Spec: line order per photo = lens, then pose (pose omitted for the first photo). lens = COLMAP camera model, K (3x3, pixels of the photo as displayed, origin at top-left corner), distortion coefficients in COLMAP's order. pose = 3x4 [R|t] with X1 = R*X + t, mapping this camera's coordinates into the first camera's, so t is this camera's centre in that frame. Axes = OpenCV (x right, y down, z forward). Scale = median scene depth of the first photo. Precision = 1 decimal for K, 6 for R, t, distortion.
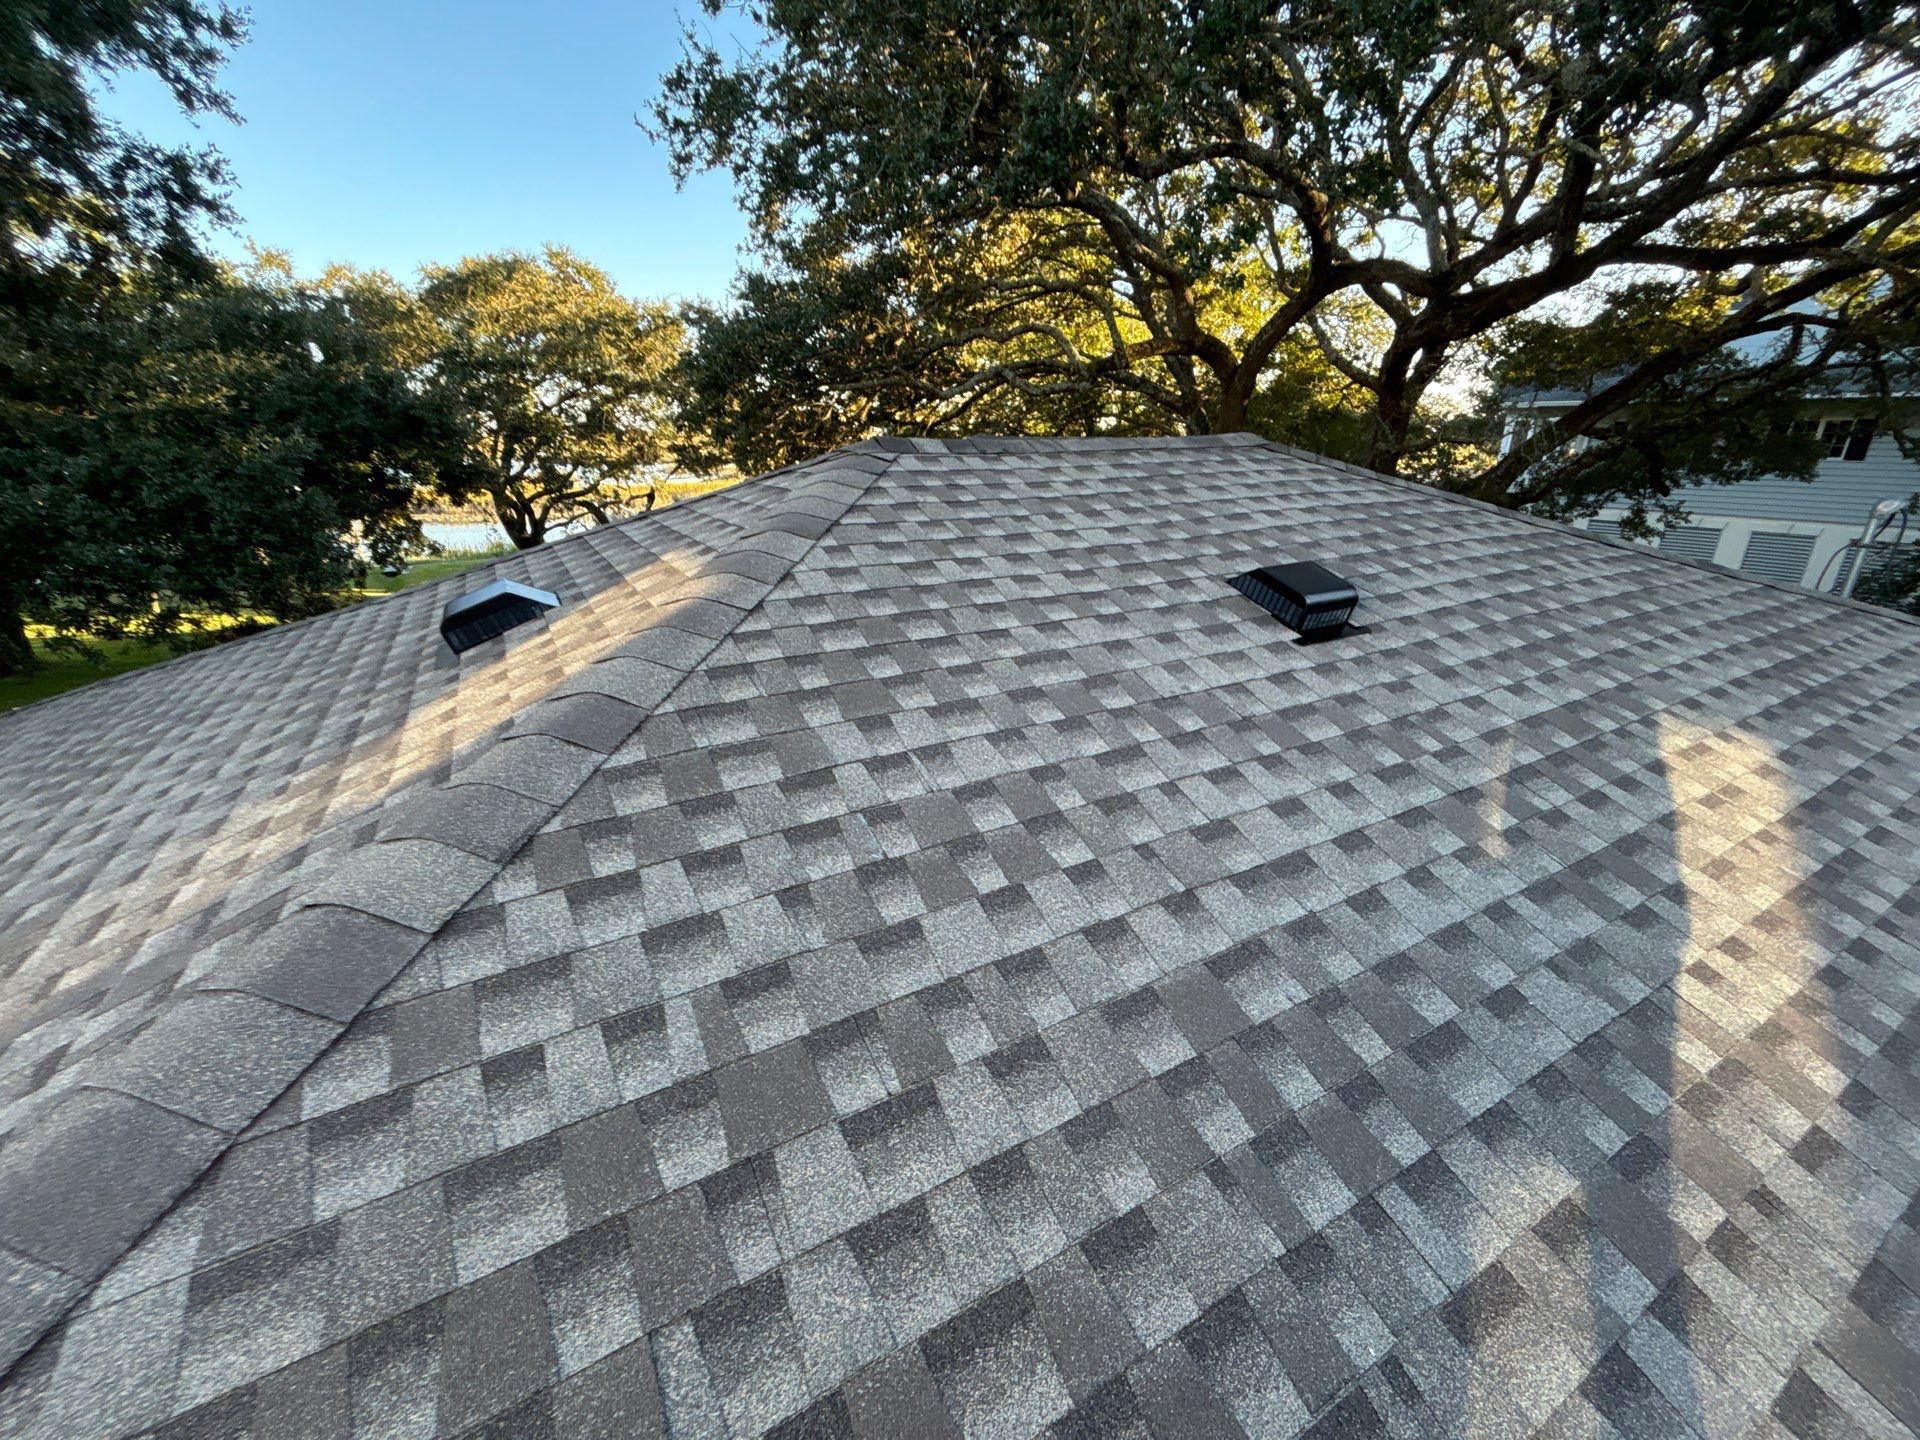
lens RADIAL K [[781.6, 0, 960.0], [0, 781.6, 720.0], [0, 0, 1]] dist [0.000780, 0.001012]
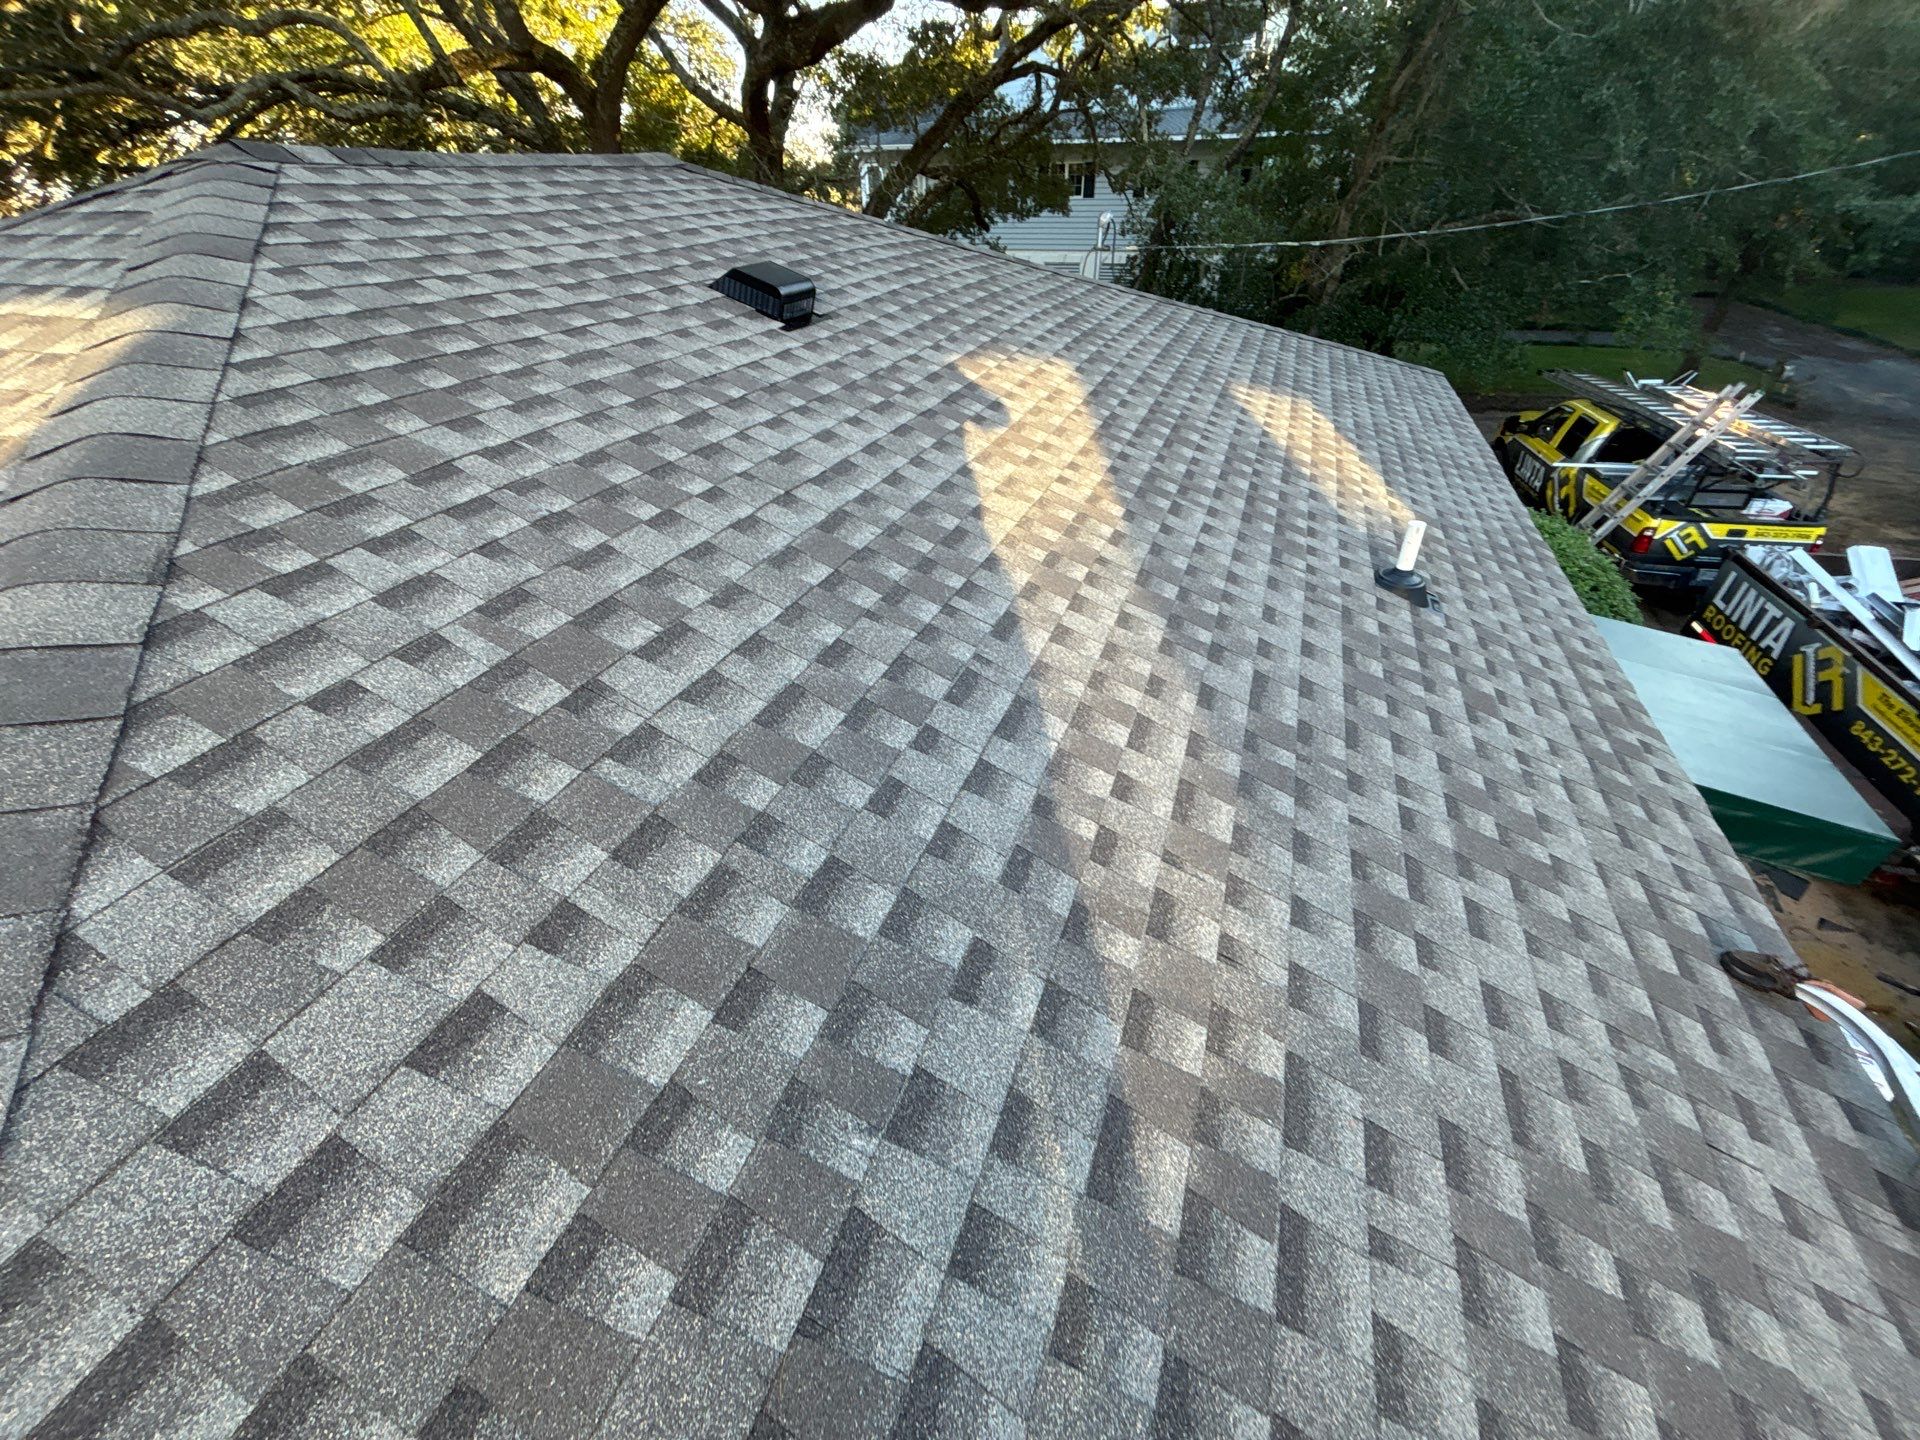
lens RADIAL K [[769.8, 0, 956.5], [0, 769.8, 726.5], [0, 0, 1]] dist [-0.002042, 0.000410]
pose [[0.776393, -0.374170, 0.507159, -0.195990], [0.232822, 0.918051, 0.320898, 0.144197], [-0.585669, -0.131065, 0.799884, -0.192601]]
